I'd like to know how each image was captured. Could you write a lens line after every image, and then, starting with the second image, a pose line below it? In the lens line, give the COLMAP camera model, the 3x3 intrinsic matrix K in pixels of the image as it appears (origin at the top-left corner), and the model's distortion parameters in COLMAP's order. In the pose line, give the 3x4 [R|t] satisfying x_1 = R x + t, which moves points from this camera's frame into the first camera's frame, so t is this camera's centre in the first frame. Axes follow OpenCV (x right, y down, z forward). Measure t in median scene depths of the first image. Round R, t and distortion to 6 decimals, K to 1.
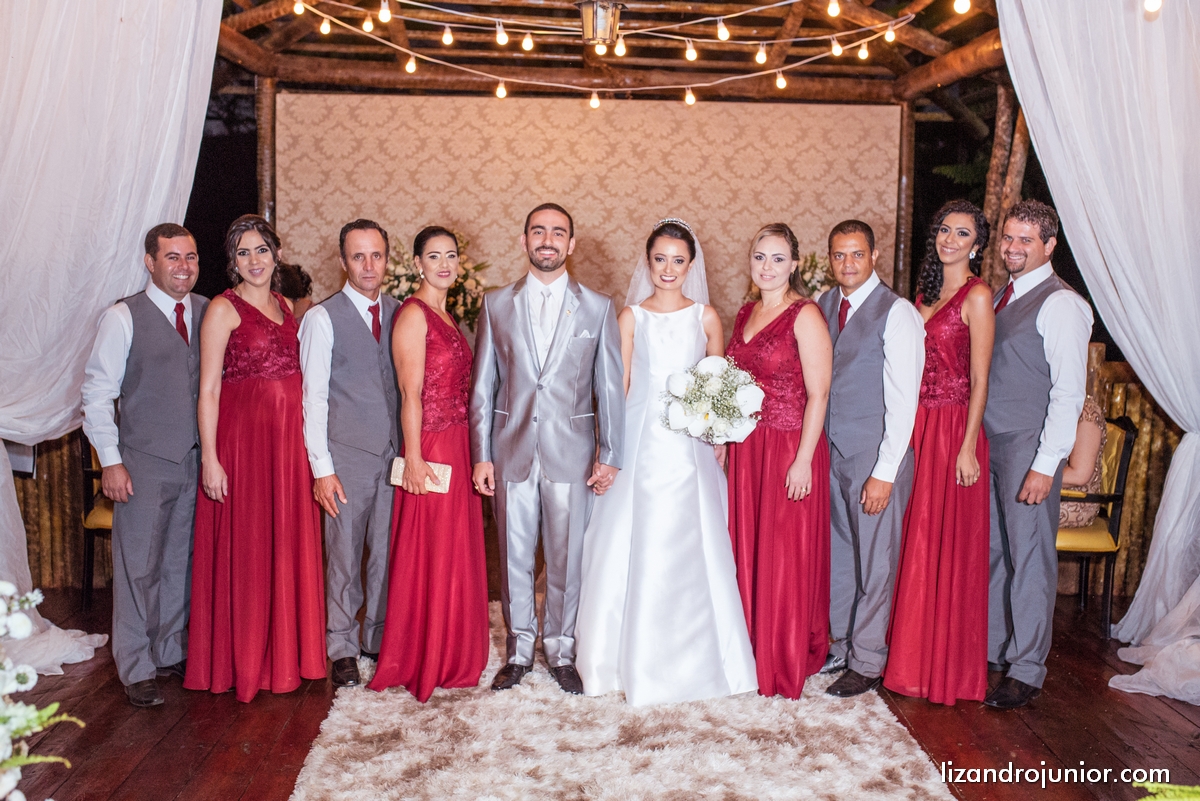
lens RADIAL K [[1138.7, 0, 594.1], [0, 1138.7, 399.9], [0, 0, 1]] dist [-0.066823, 0.087855]
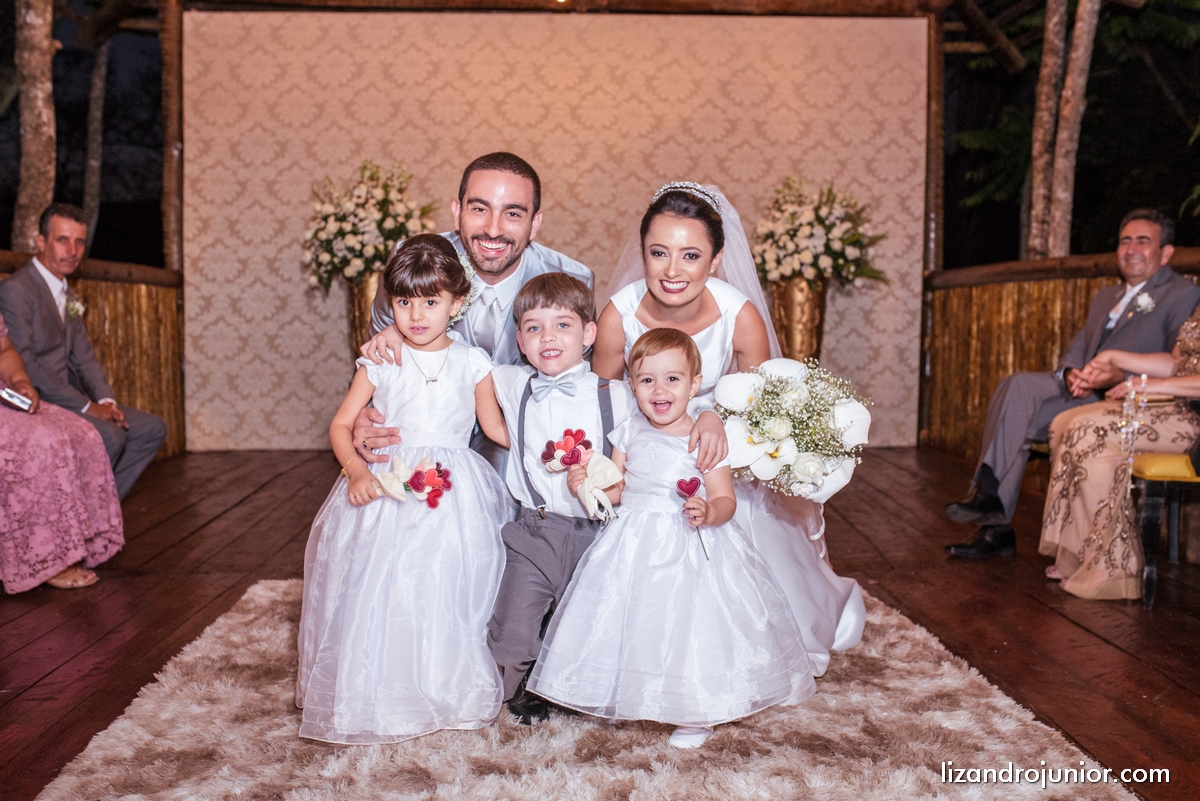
lens RADIAL K [[1163.0, 0, 592.7], [0, 1163.0, 401.6], [0, 0, 1]] dist [-0.064214, 0.077231]
pose [[0.999837, -0.015943, 0.008435, 0.010014], [0.016274, 0.999034, -0.040809, 0.056764], [-0.007776, 0.040939, 0.999131, 0.156407]]
